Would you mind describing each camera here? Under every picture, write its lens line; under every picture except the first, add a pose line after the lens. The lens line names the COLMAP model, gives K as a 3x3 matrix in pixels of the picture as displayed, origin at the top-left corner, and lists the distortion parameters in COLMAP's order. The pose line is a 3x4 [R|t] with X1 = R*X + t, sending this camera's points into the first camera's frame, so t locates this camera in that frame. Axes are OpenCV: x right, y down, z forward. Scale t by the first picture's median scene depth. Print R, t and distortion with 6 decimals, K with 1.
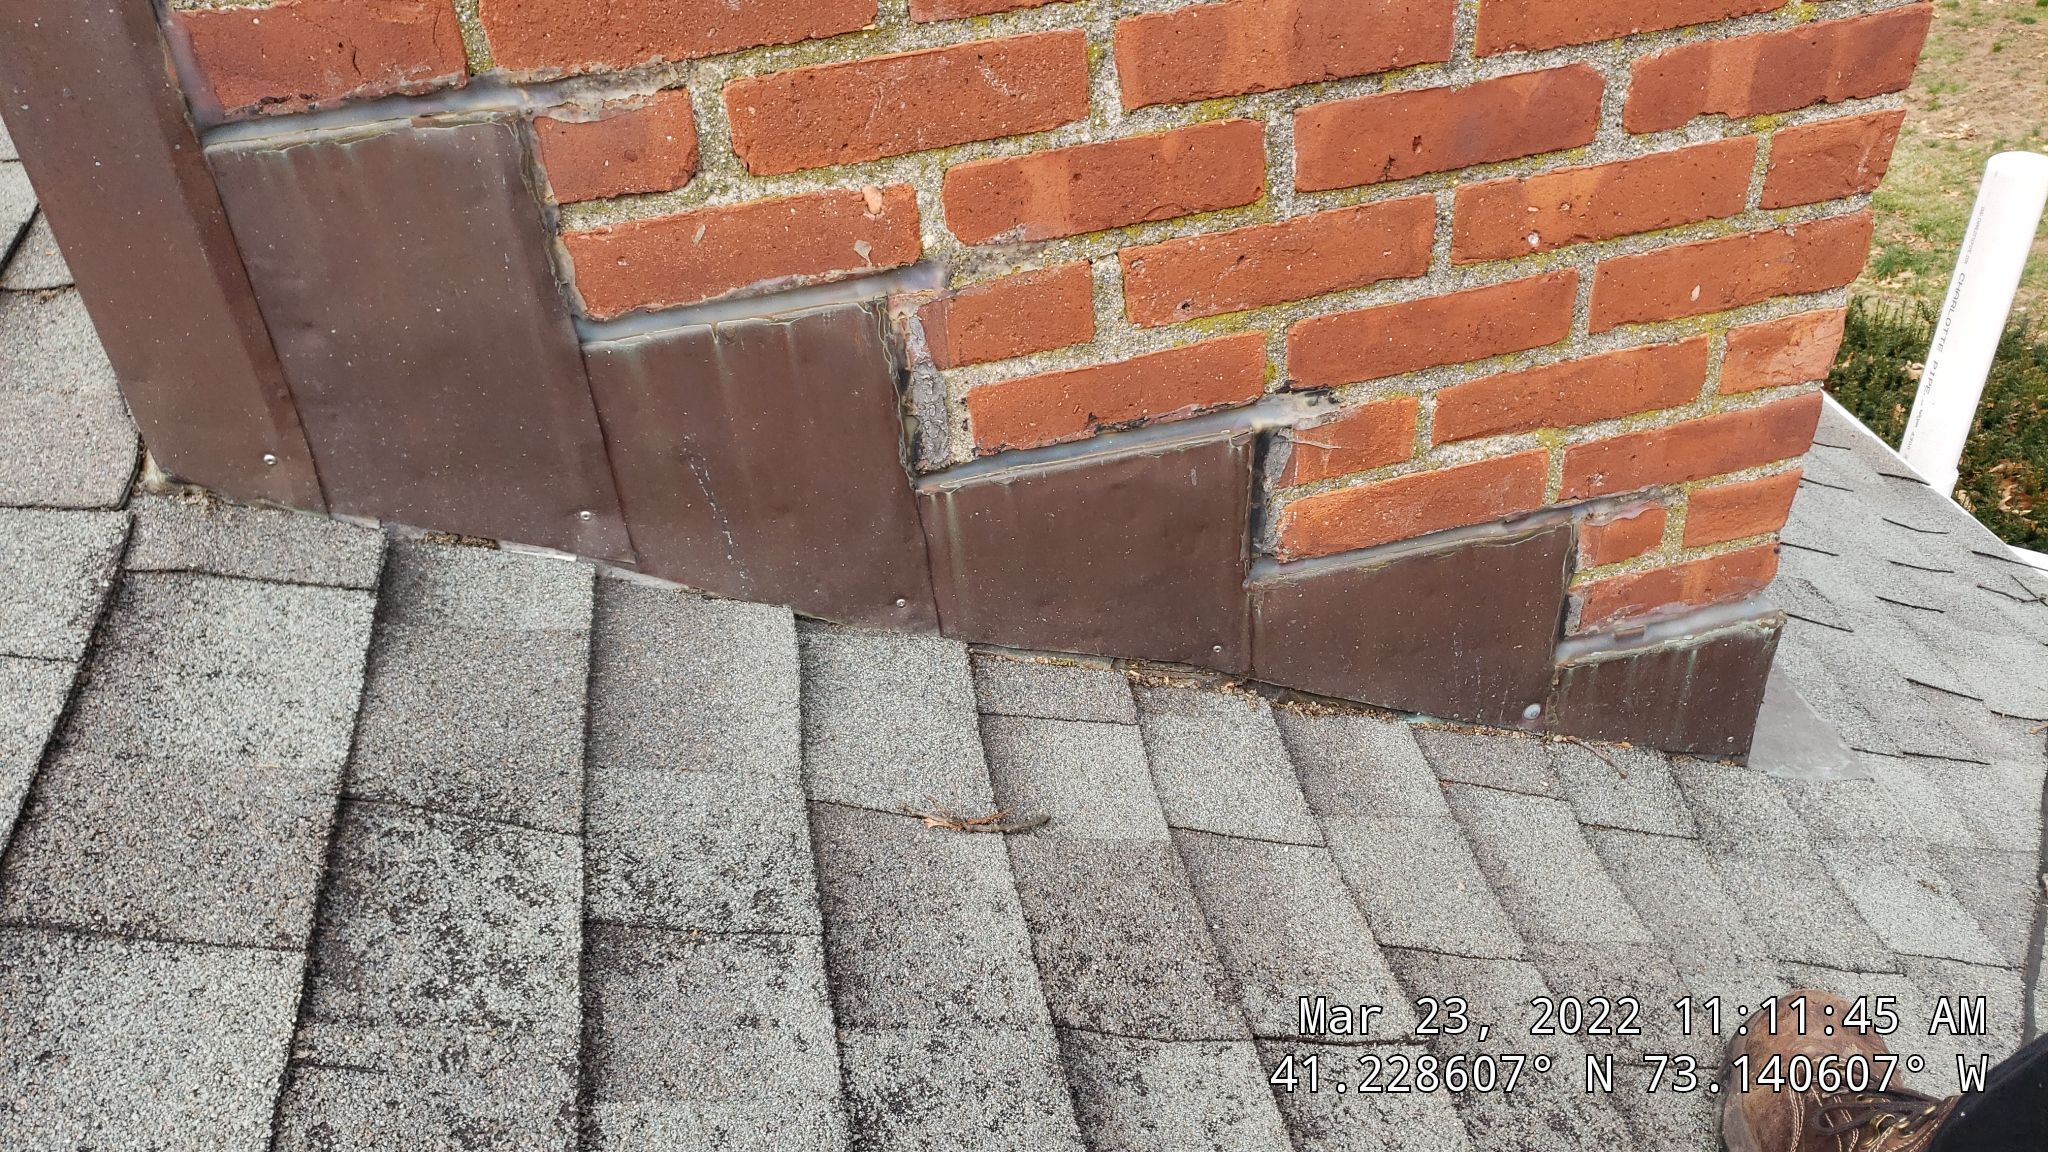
lens RADIAL K [[1582.9, 0, 1029.6], [0, 1582.9, 569.6], [0, 0, 1]] dist [0.064465, -0.051708]
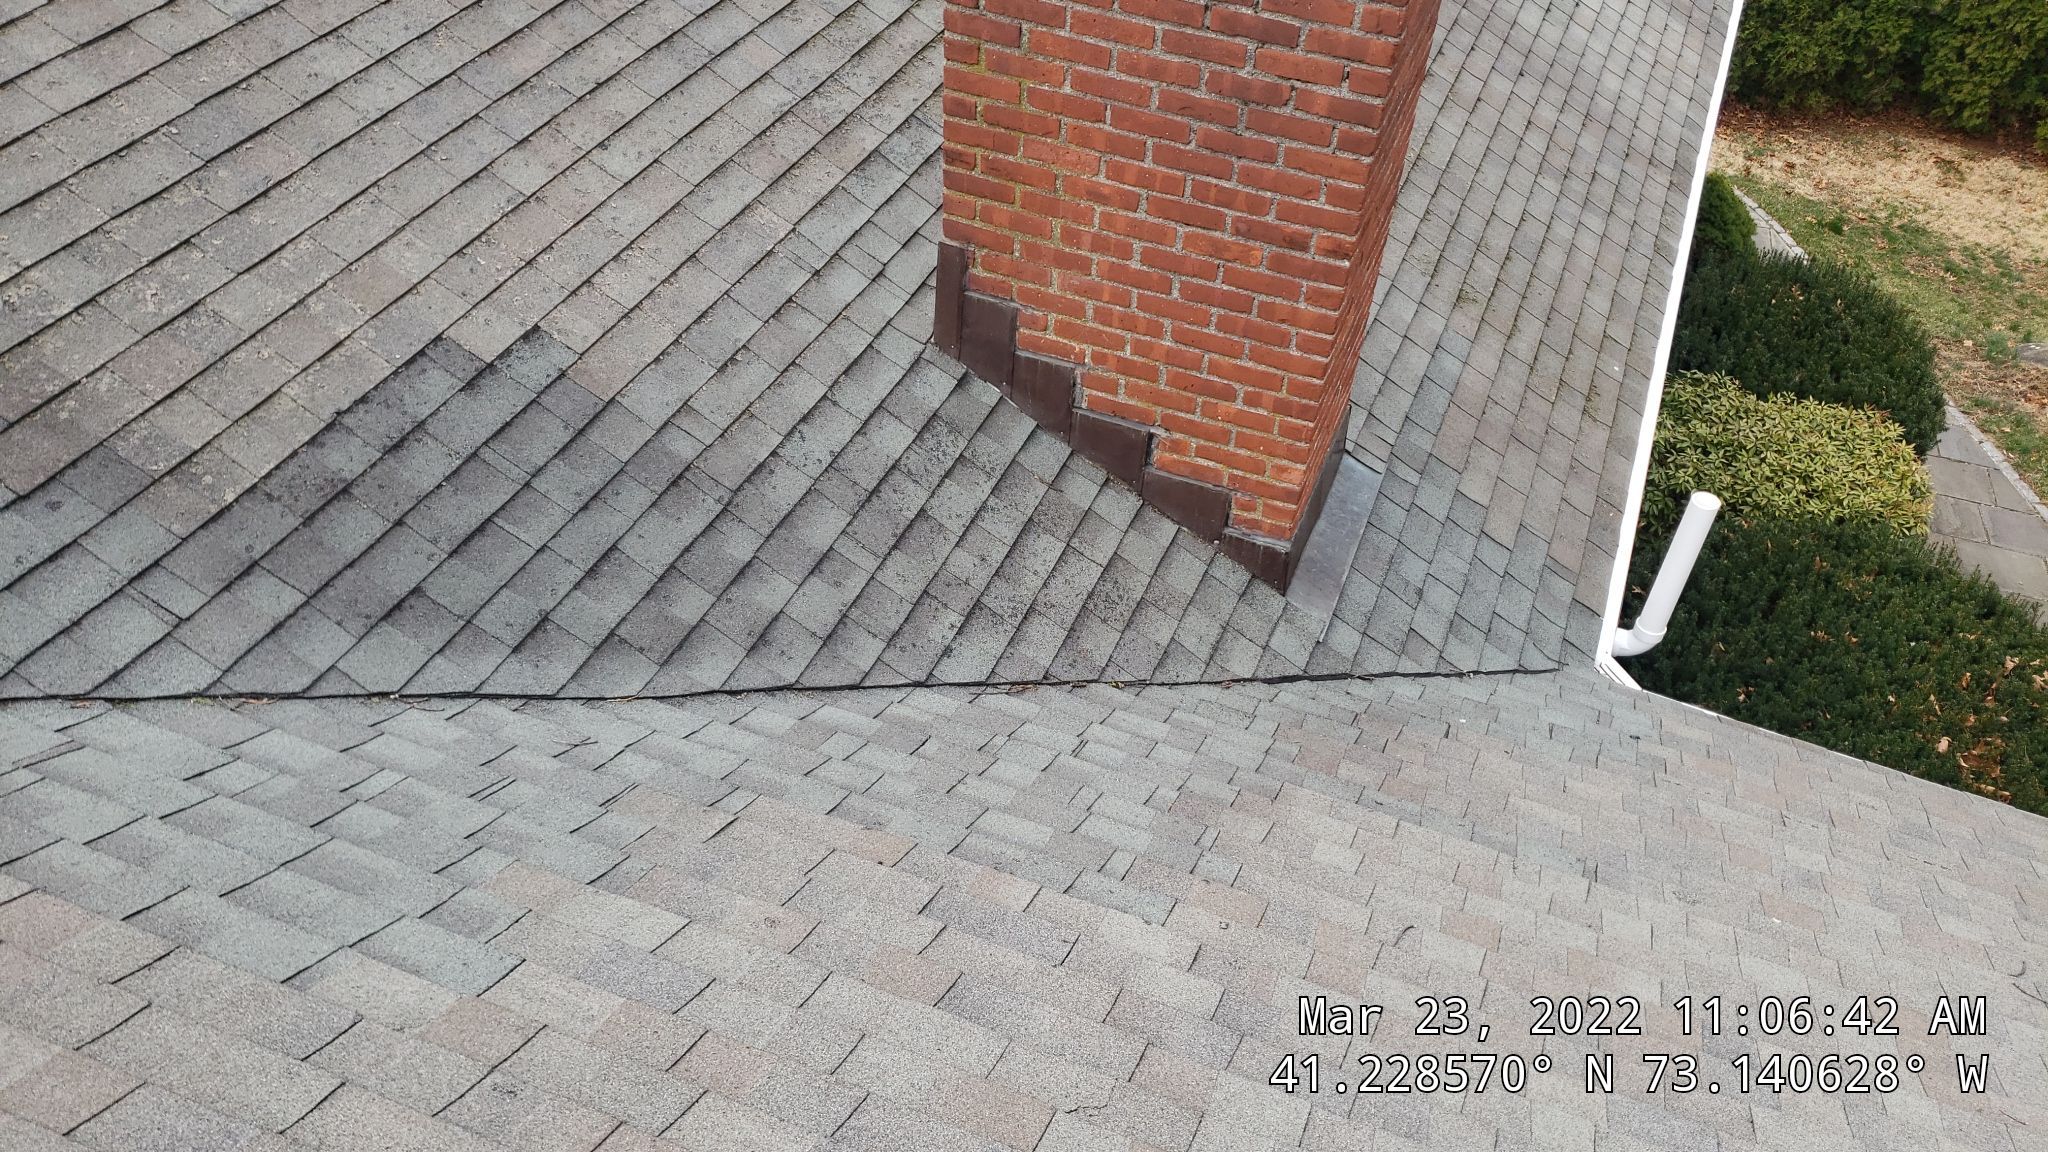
lens RADIAL K [[1582.9, 0, 1075.1], [0, 1582.9, 598.0], [0, 0, 1]] dist [0.064465, -0.051708]
pose [[0.830409, 0.459464, -0.315142, 1.570533], [-0.431304, 0.888186, 0.158437, -0.289549], [0.352700, 0.004355, 0.935726, -3.109257]]
